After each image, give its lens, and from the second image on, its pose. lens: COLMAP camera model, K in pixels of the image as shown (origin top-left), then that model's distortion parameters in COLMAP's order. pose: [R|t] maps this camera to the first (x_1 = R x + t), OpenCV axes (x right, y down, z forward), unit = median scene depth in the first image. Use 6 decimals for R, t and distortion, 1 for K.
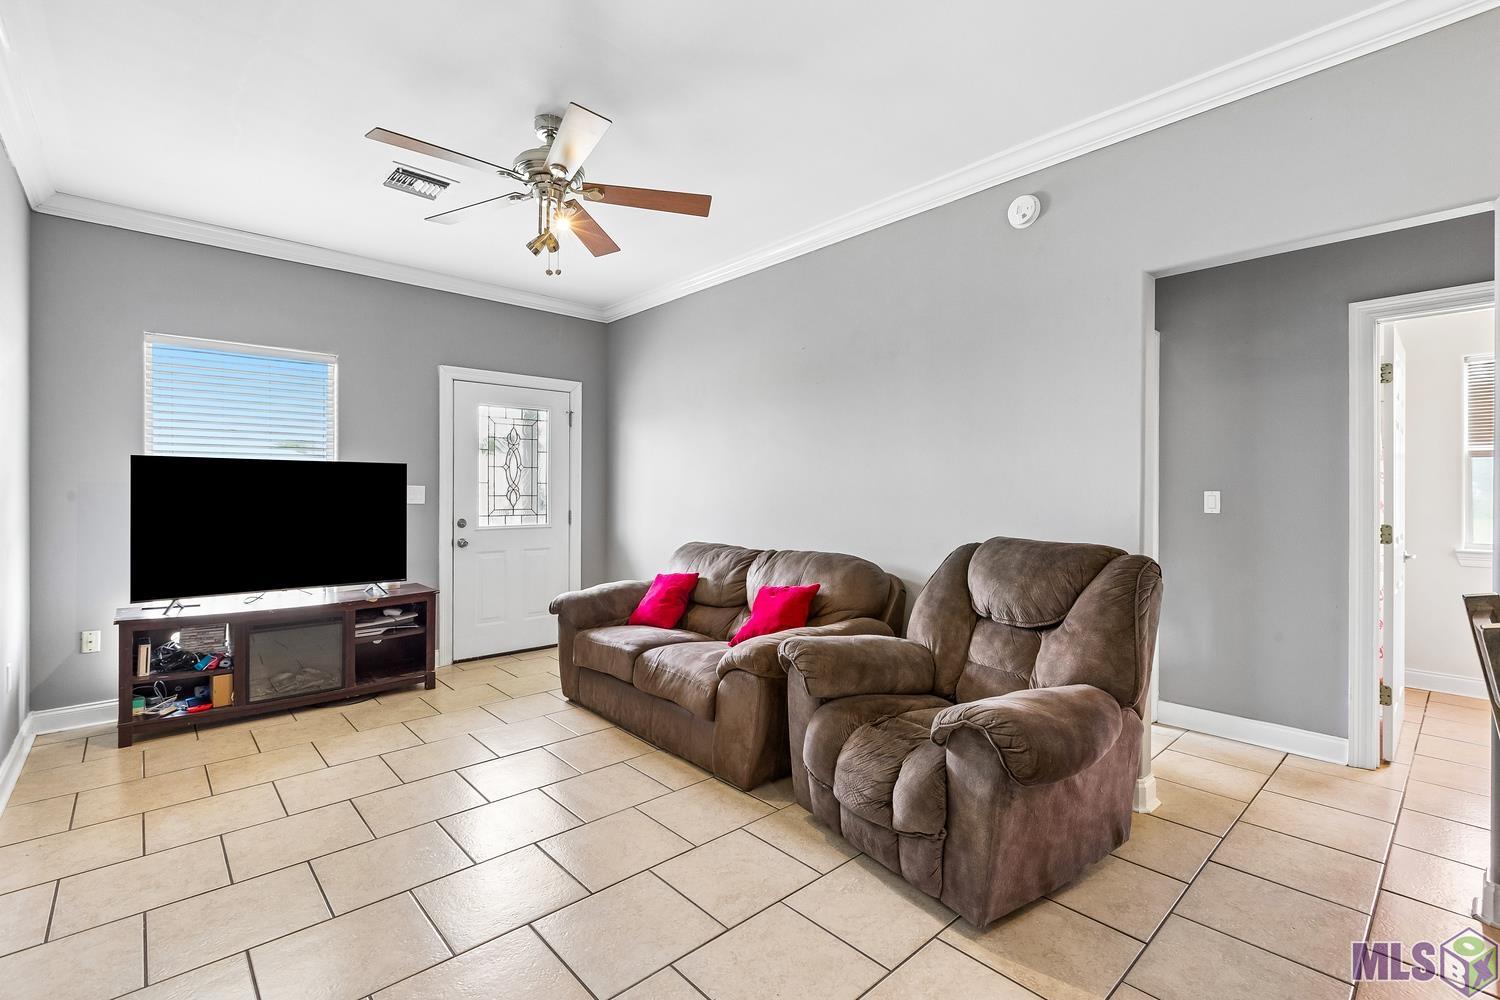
lens RADIAL K [[675.5, 0, 751.1], [0, 675.5, 498.3], [0, 0, 1]] dist [0.001610, 0.000737]
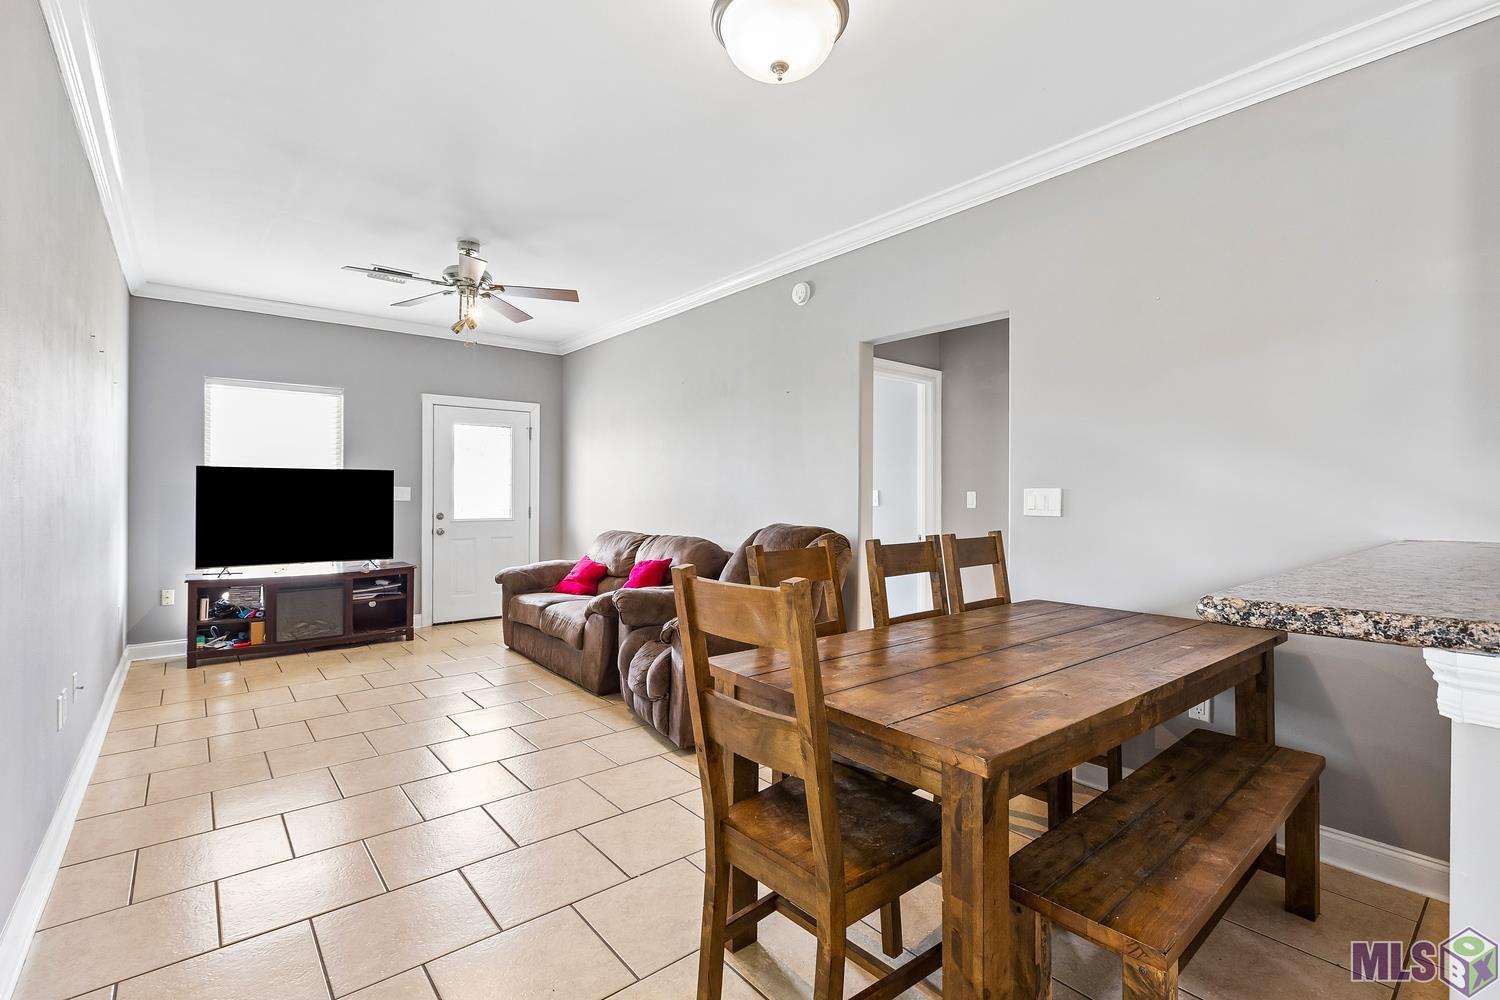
lens RADIAL K [[675.5, 0, 748.6], [0, 675.5, 494.3], [0, 0, 1]] dist [0.001610, 0.000737]
pose [[0.998844, 0.000108, -0.048063, 0.307008], [-0.000443, 0.999976, -0.006959, 0.005552], [0.048061, 0.006972, 0.998820, -0.358152]]
